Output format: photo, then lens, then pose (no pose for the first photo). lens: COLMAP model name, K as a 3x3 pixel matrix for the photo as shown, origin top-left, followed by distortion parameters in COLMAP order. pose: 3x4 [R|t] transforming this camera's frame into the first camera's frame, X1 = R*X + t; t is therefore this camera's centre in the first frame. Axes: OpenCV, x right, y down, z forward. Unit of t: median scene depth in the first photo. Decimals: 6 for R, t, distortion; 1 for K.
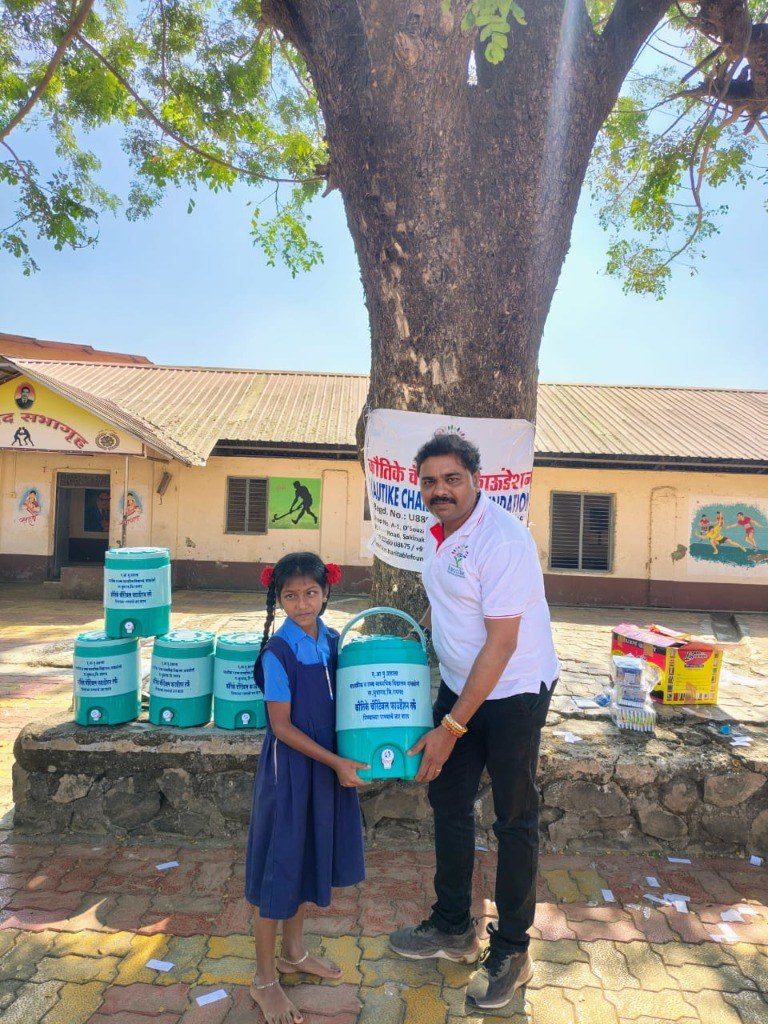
lens RADIAL K [[696.7, 0, 387.4], [0, 696.7, 511.4], [0, 0, 1]] dist [0.032691, -0.030567]
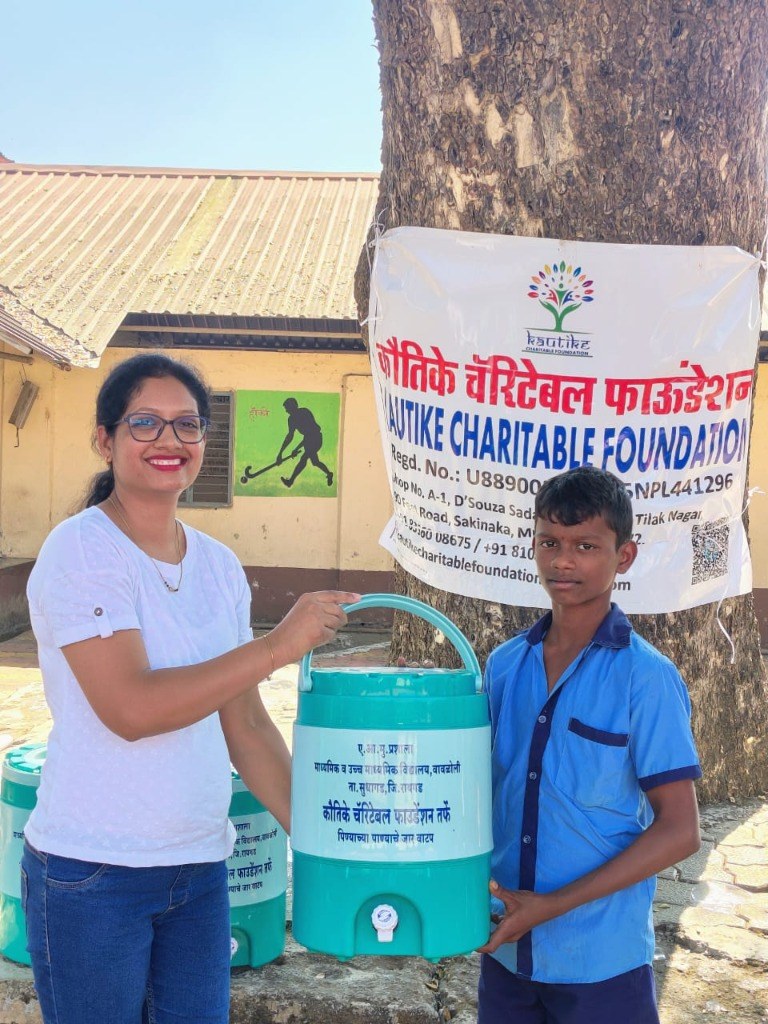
lens RADIAL K [[1390.9, 0, 376.2], [0, 1390.9, 521.5], [0, 0, 1]] dist [0.018565, 0.000000]
pose [[0.996065, 0.000583, -0.088622, 0.051442], [0.003452, 0.998964, 0.045368, -0.003085], [0.088557, -0.045496, 0.995032, 0.122639]]
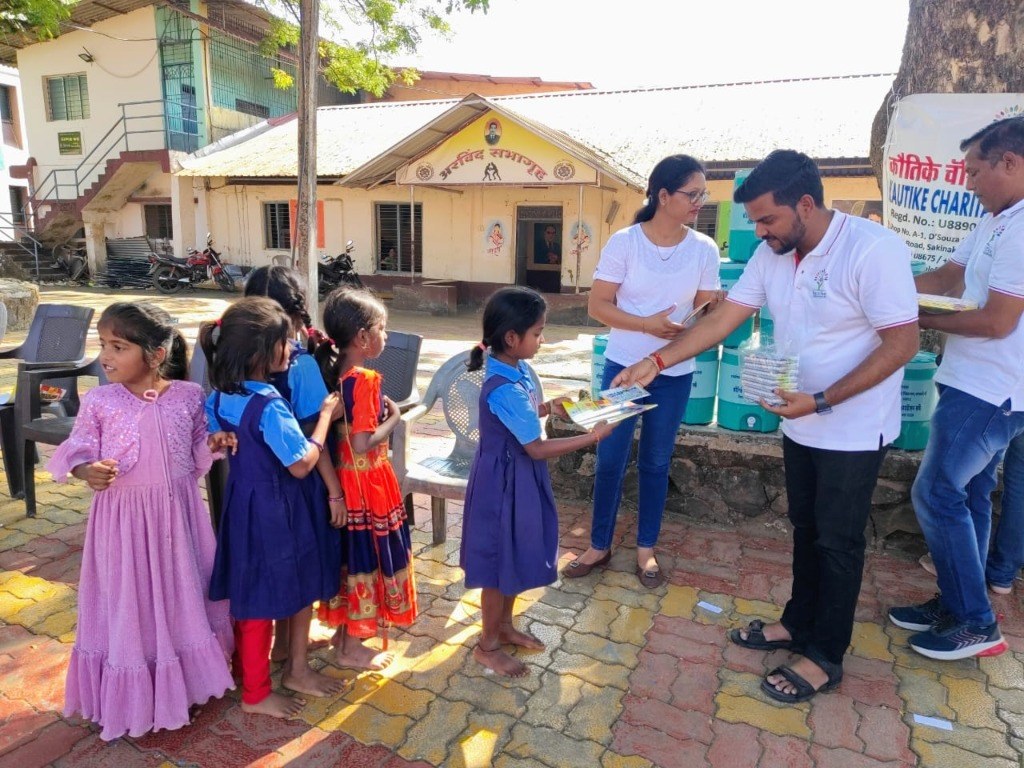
lens RADIAL K [[696.7, 0, 500.5], [0, 696.7, 392.0], [0, 0, 1]] dist [0.032691, -0.030567]
pose [[0.905966, 0.071861, -0.417208, -0.083947], [0.014578, 0.979609, 0.200385, 0.030779], [0.423100, -0.187624, 0.886444, -0.051195]]
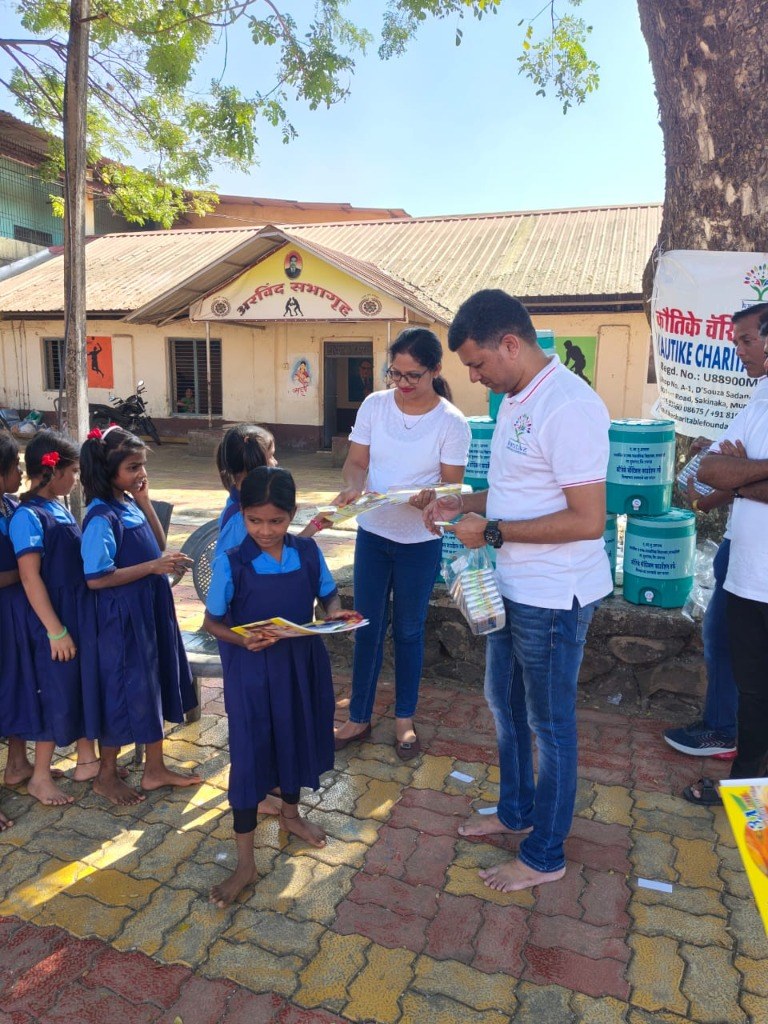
lens RADIAL K [[766.0, 0, 376.3], [0, 766.0, 510.5], [0, 0, 1]] dist [0.046901, -0.060571]
pose [[0.932961, 0.037171, -0.358054, 0.000585], [0.024807, 0.985651, 0.166961, 0.001385], [0.359122, -0.164650, 0.918652, -0.064295]]
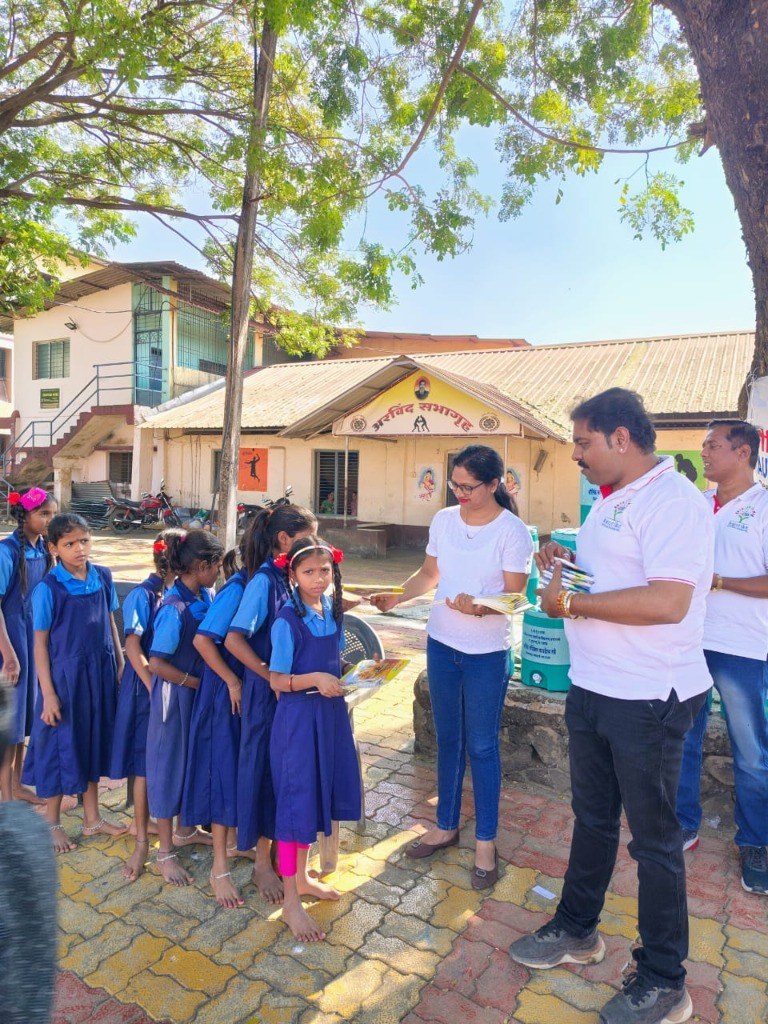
lens RADIAL K [[696.7, 0, 383.3], [0, 696.7, 504.6], [0, 0, 1]] dist [0.032691, -0.030567]
pose [[0.860232, 0.003964, -0.509887, 0.027161], [0.009789, 0.999657, 0.024288, -0.007197], [0.509808, -0.025884, 0.859899, -0.044013]]
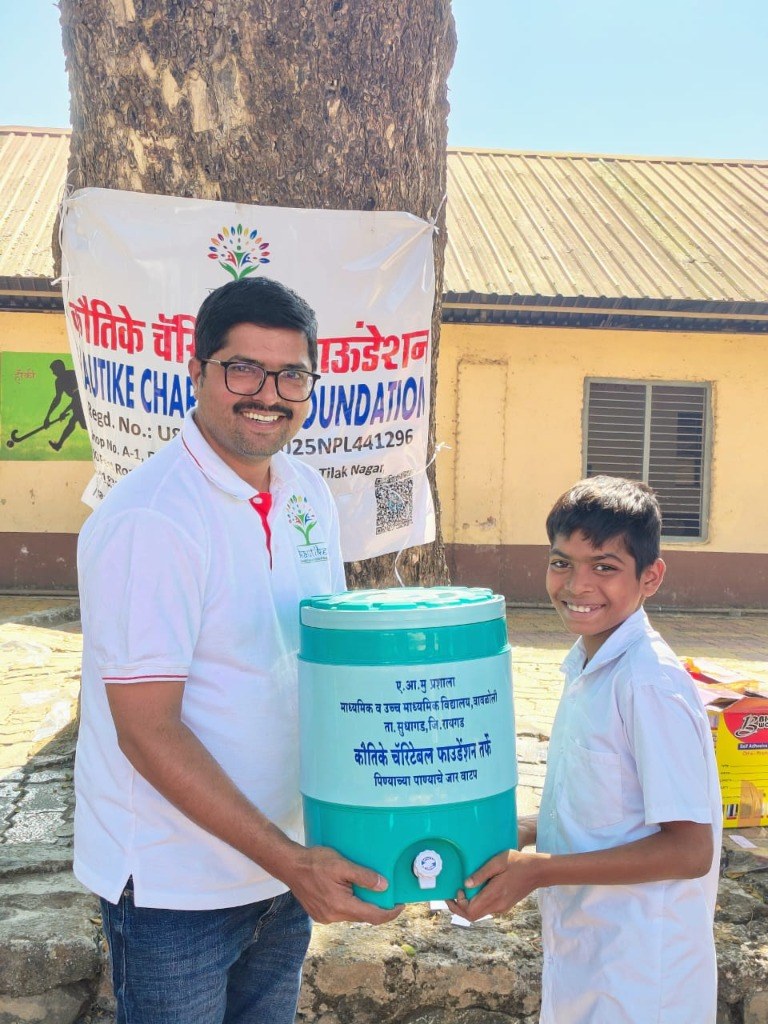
lens RADIAL K [[1390.9, 0, 385.5], [0, 1390.9, 515.8], [0, 0, 1]] dist [0.018565, 0.000000]
pose [[0.998177, -0.012730, 0.058993, 0.123498], [0.008719, 0.997663, 0.067766, 0.002174], [-0.059718, -0.067128, 0.995956, 0.092364]]
